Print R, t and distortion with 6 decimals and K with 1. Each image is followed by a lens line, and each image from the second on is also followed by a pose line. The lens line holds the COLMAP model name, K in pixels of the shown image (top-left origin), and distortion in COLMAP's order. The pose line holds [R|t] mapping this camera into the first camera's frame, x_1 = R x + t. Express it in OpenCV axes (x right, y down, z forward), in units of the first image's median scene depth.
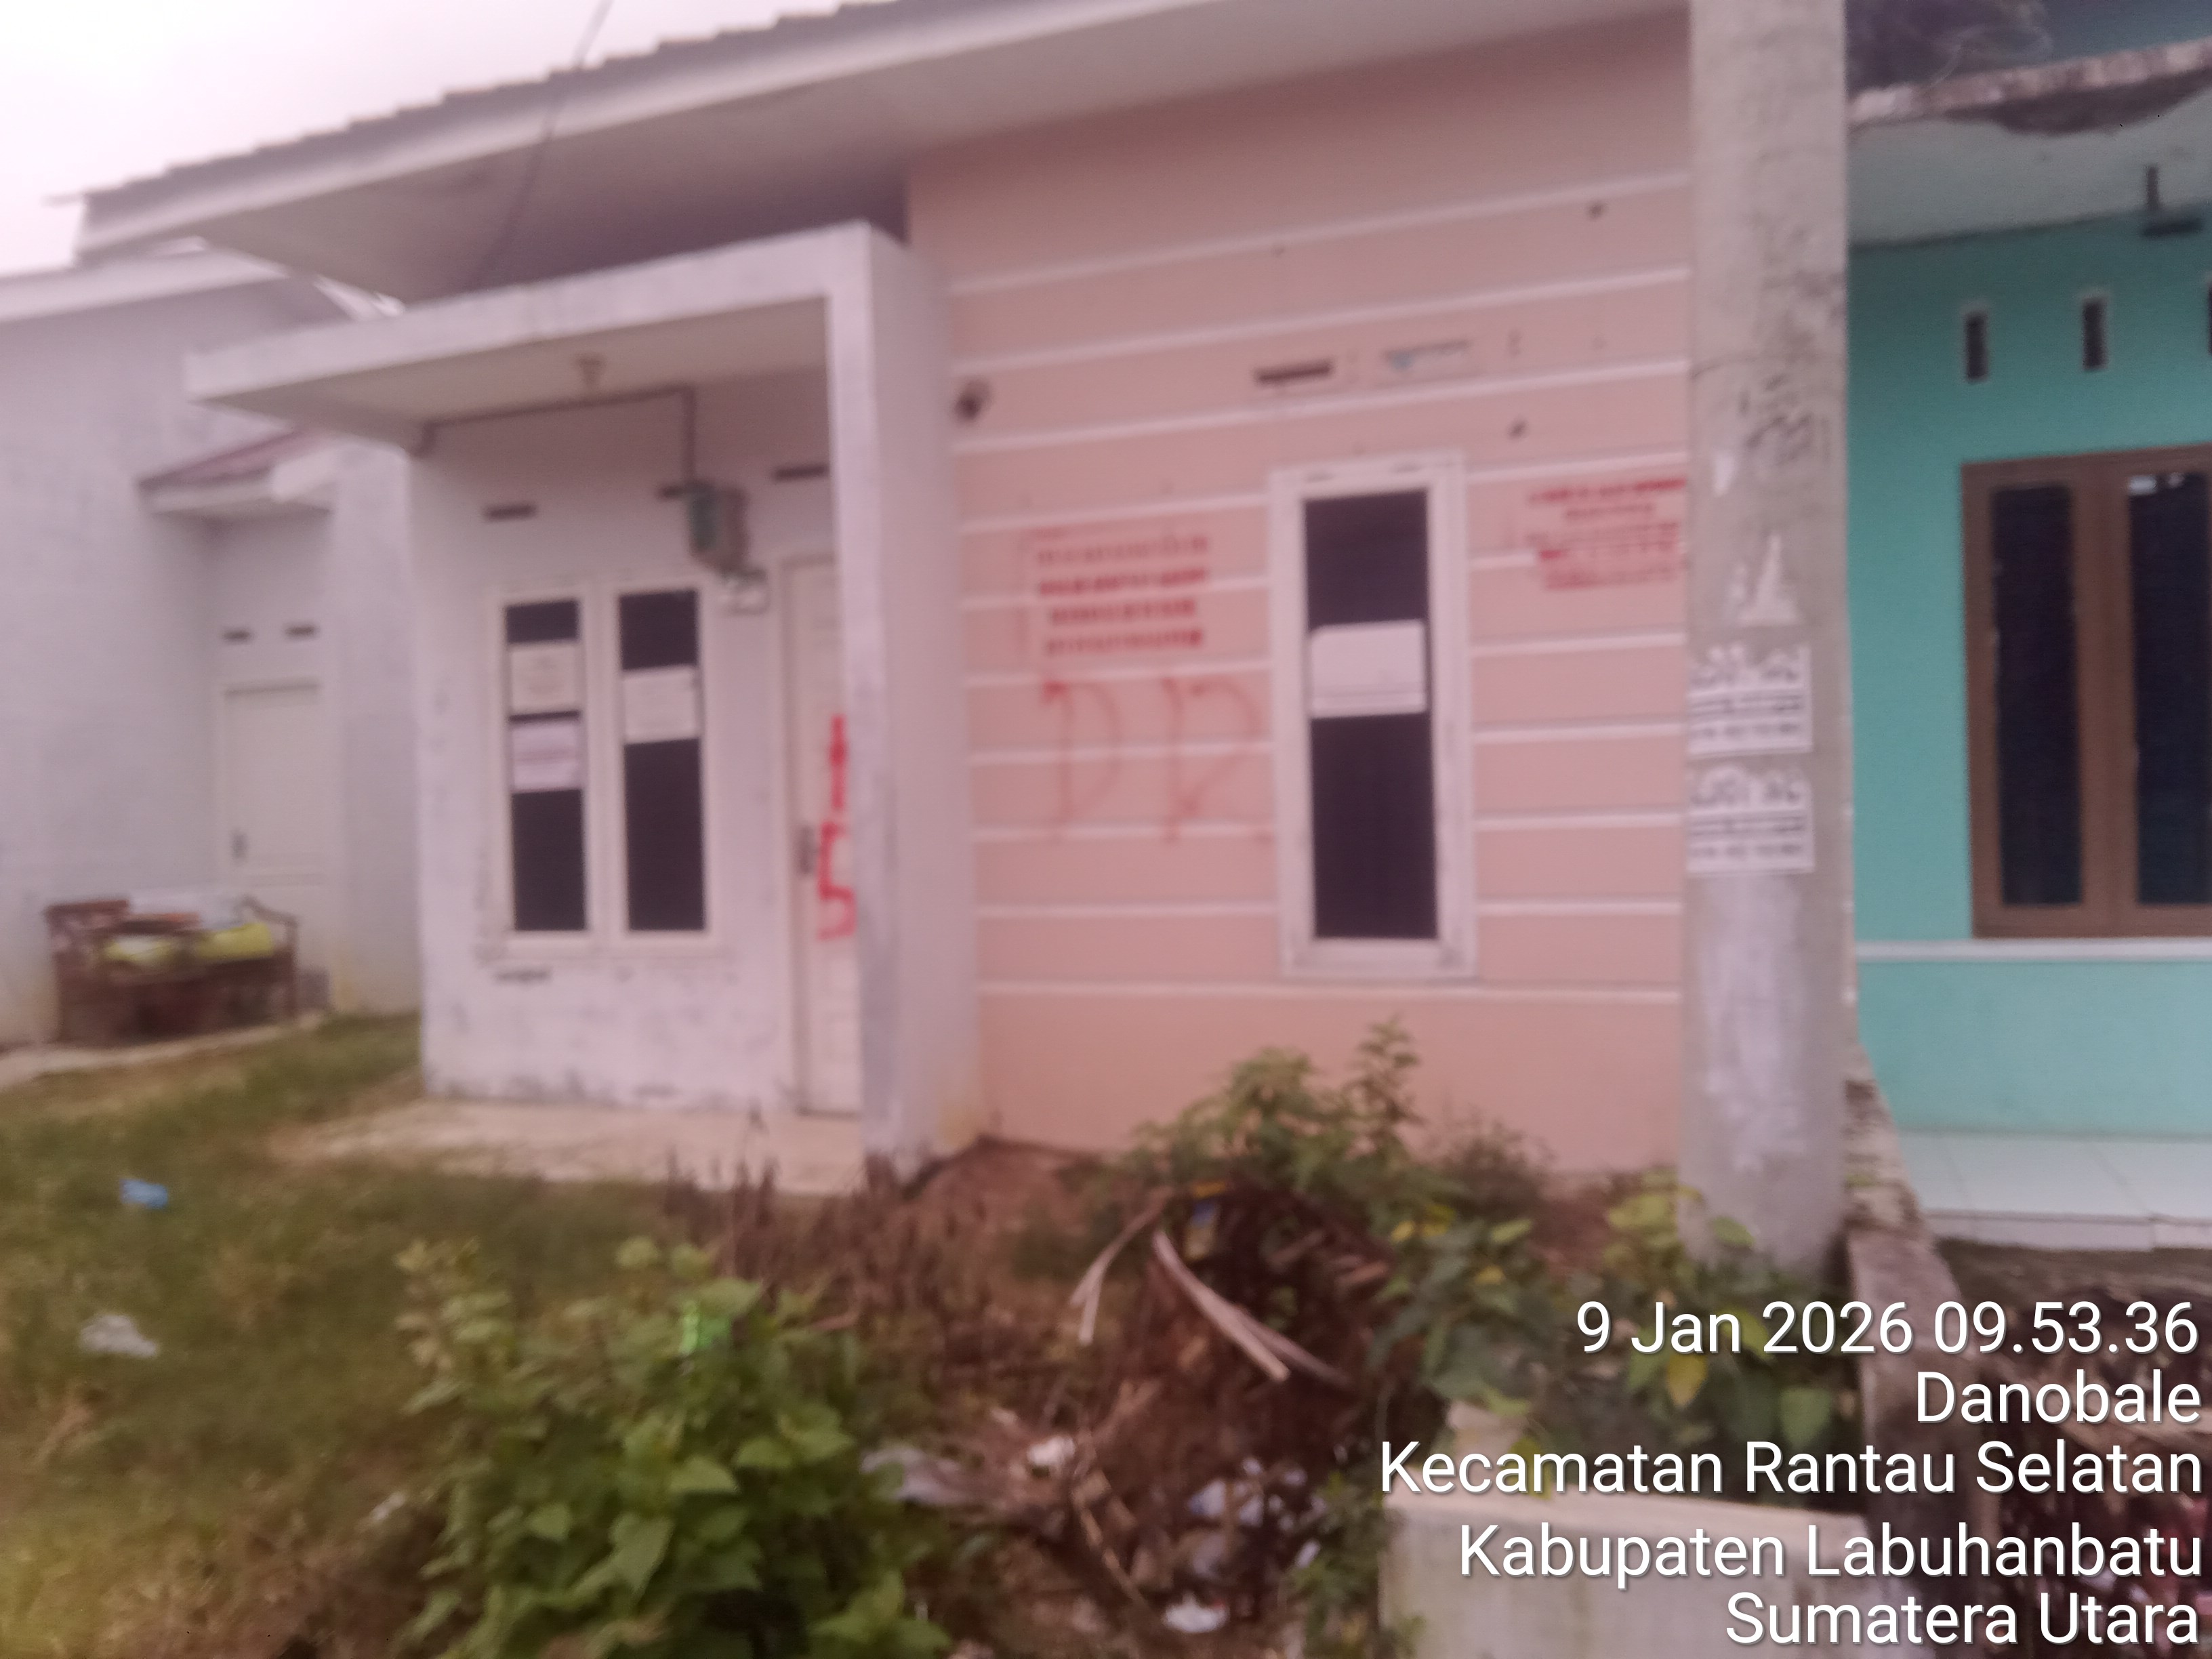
lens RADIAL K [[1691.4, 0, 1103.7], [0, 1691.4, 876.7], [0, 0, 1]] dist [0.059597, -0.125650]
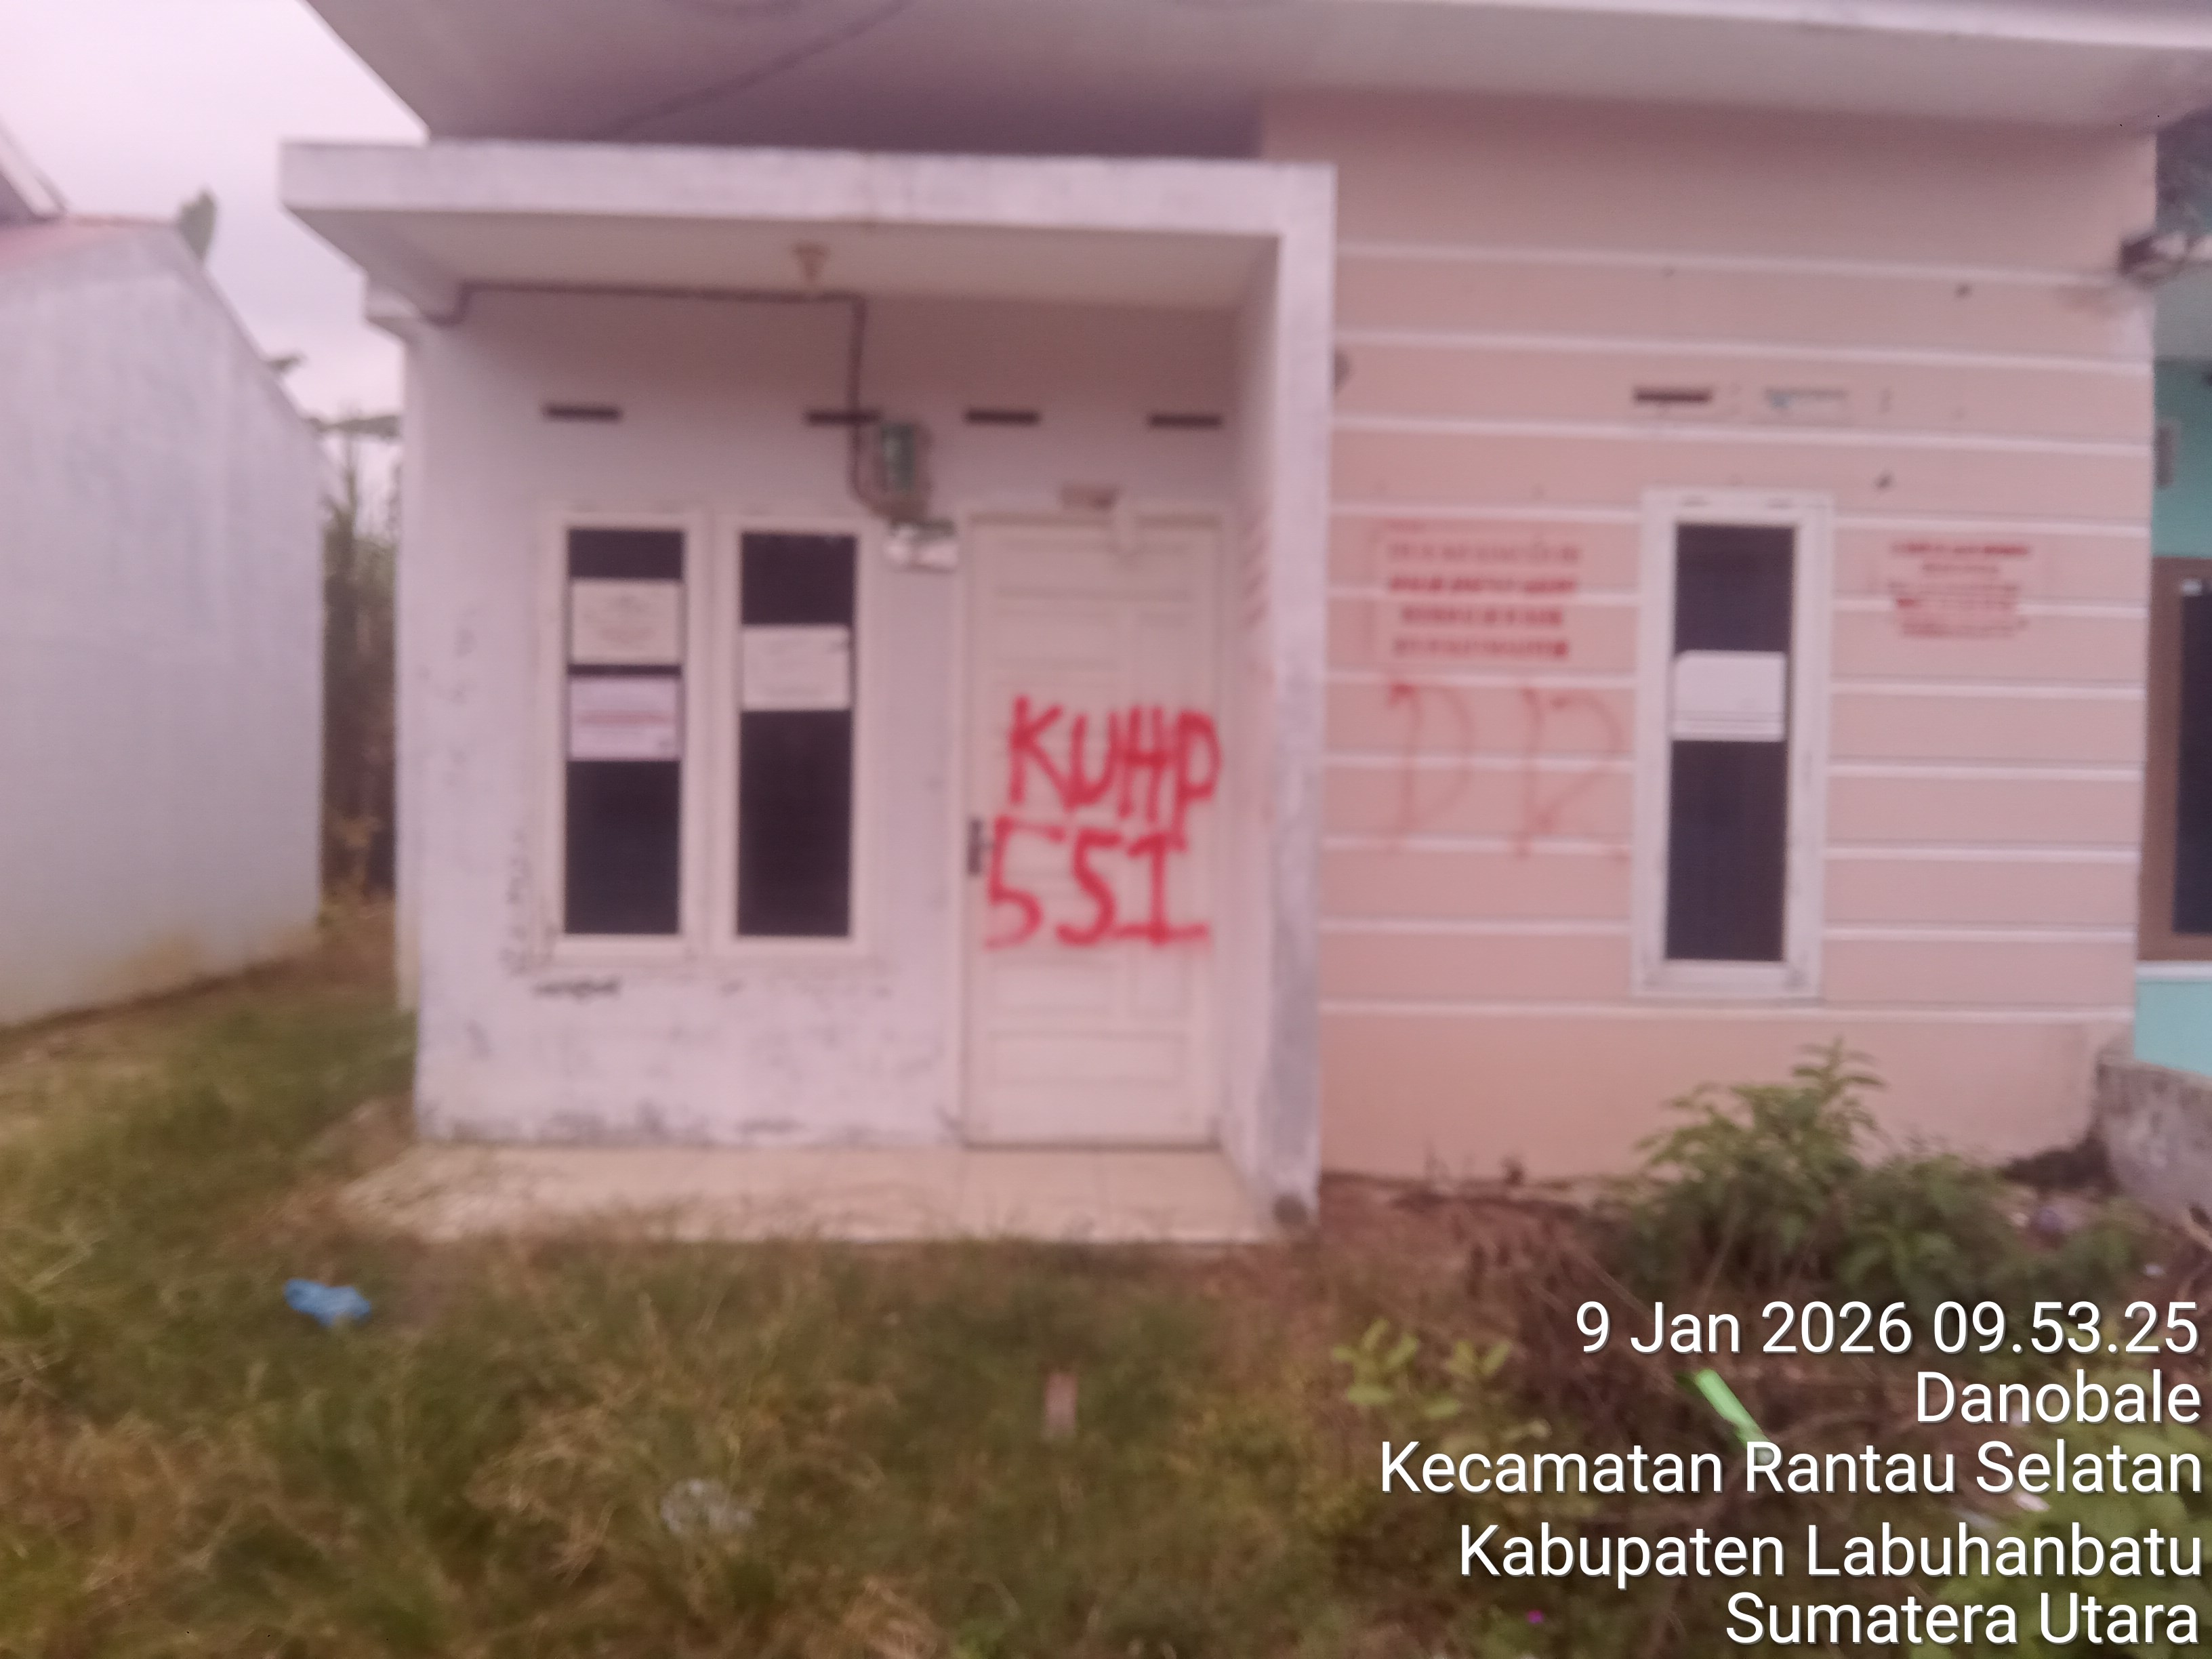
lens RADIAL K [[1691.4, 0, 1103.7], [0, 1691.4, 876.7], [0, 0, 1]] dist [0.059597, -0.125650]
pose [[0.912733, 0.028562, 0.407558, -0.570594], [-0.029542, 0.999556, -0.003889, 0.001386], [-0.407488, -0.008490, 0.913171, 0.206536]]
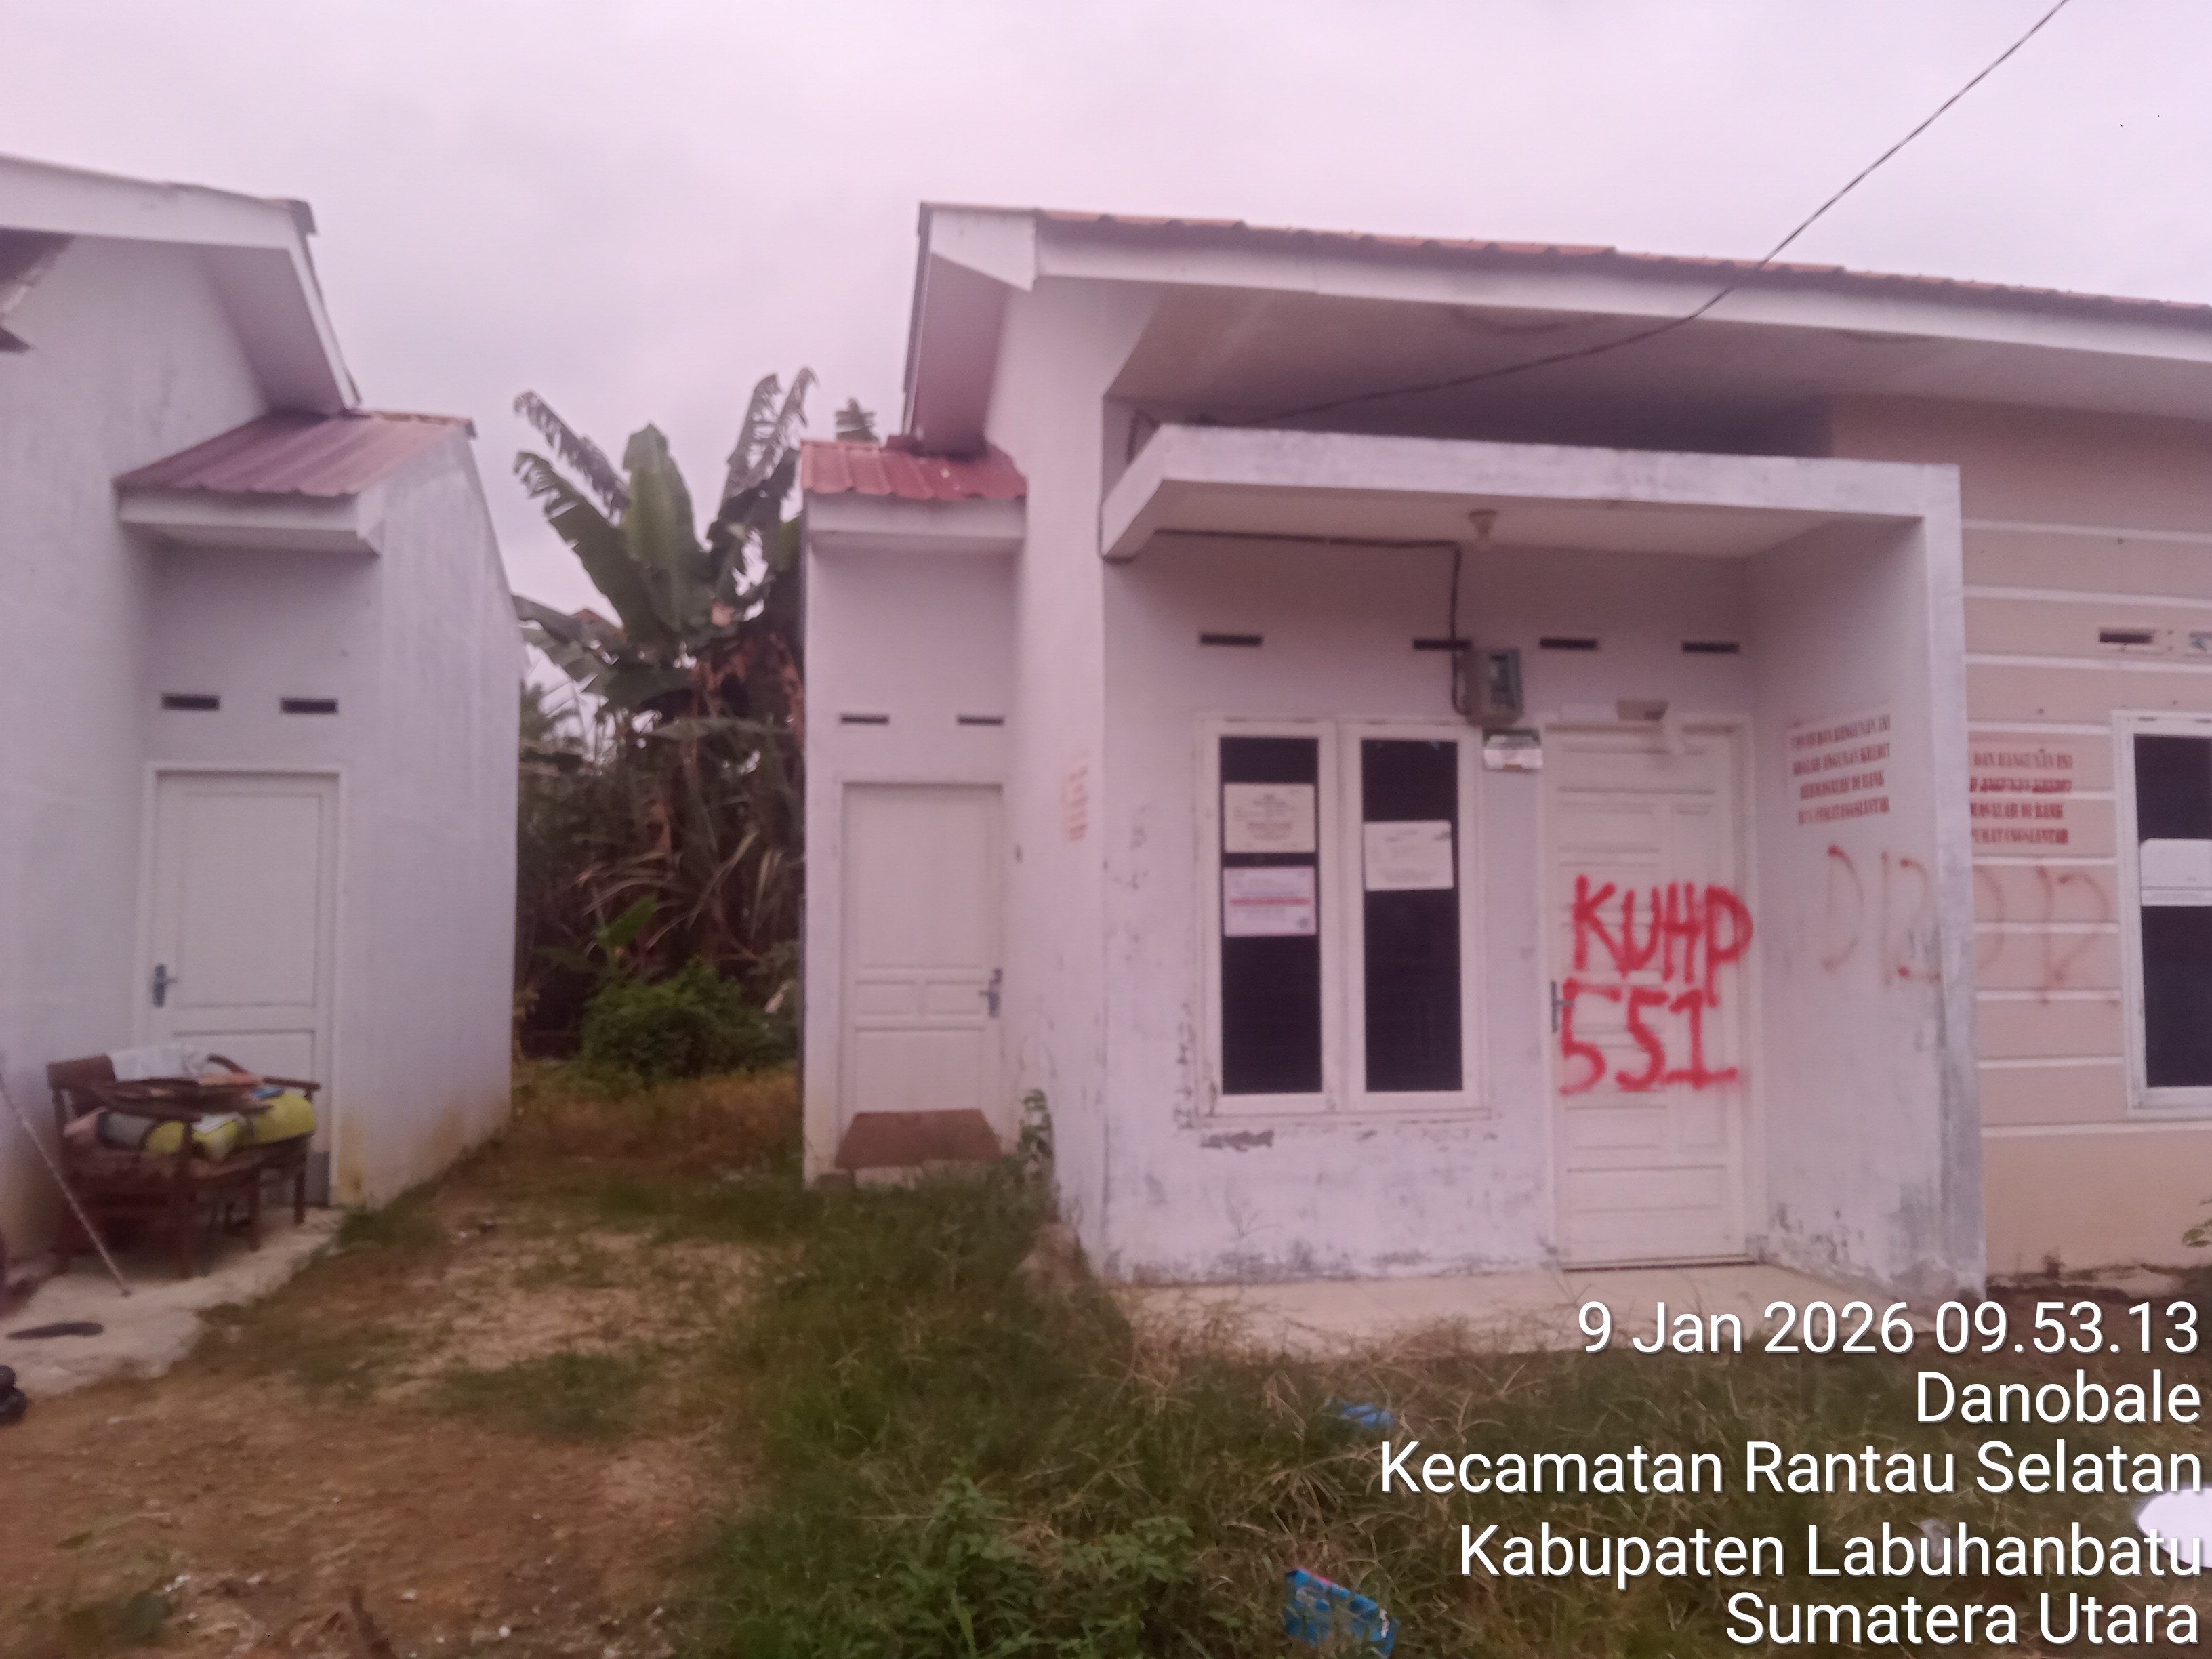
lens RADIAL K [[1691.4, 0, 1103.7], [0, 1691.4, 876.7], [0, 0, 1]] dist [0.059597, -0.125650]
pose [[0.845174, 0.052804, 0.531876, -1.147474], [-0.003576, 0.995644, -0.093164, 0.003015], [-0.534479, 0.076838, 0.841682, 0.337078]]
